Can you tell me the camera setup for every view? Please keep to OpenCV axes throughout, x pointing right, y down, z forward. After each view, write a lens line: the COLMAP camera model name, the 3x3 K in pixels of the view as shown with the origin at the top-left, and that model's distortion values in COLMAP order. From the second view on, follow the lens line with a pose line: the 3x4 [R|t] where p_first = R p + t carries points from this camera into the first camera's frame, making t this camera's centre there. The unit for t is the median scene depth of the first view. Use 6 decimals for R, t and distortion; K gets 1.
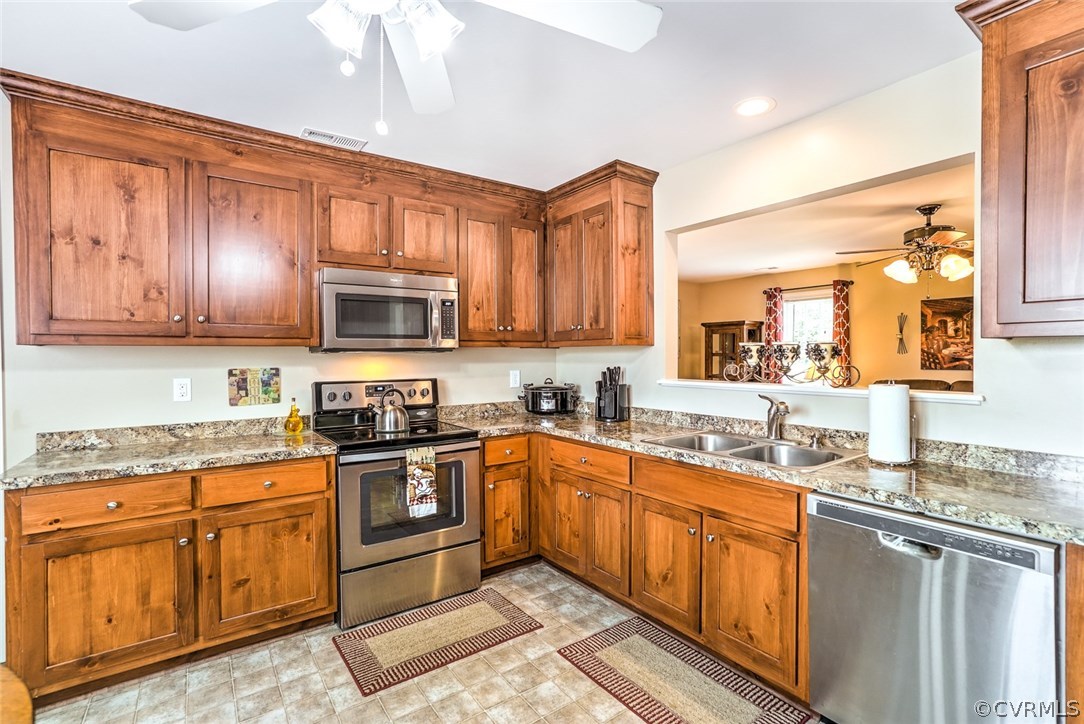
lens RADIAL K [[501.9, 0, 542.0], [0, 501.9, 362.0], [0, 0, 1]] dist [-0.043014, 0.023767]
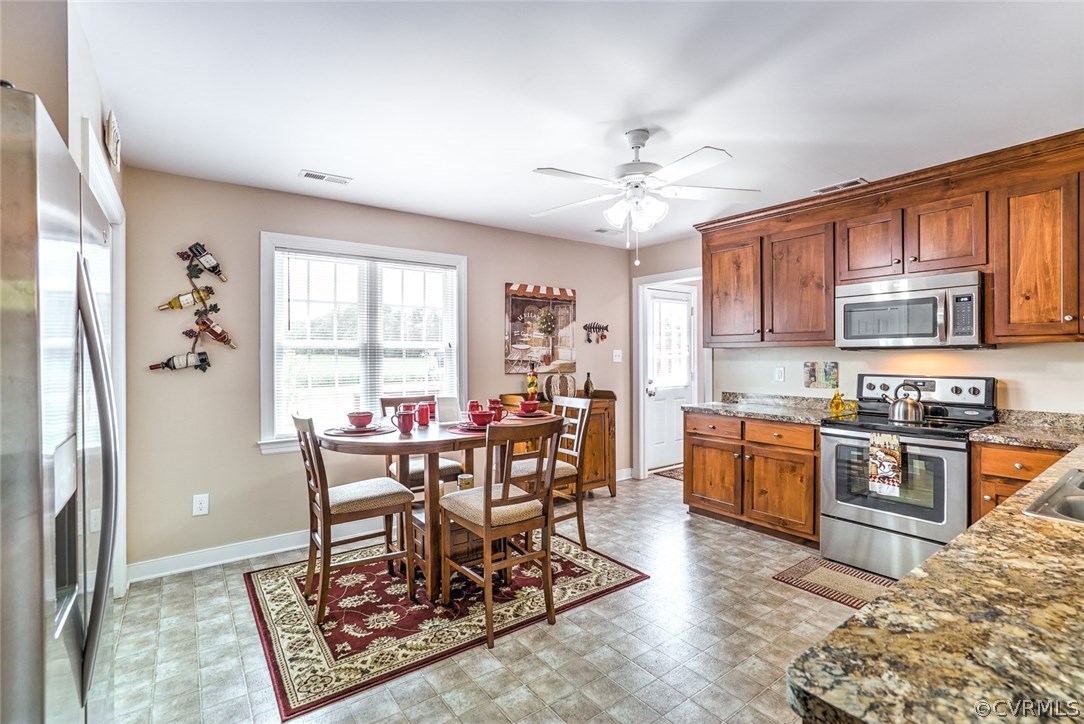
lens RADIAL K [[501.9, 0, 542.0], [0, 501.9, 362.0], [0, 0, 1]] dist [-0.043014, 0.023767]
pose [[0.015305, 0.018334, -0.999715, 0.856963], [-0.010601, 0.999779, 0.018173, -0.004467], [0.999827, 0.010320, 0.015496, 0.199461]]
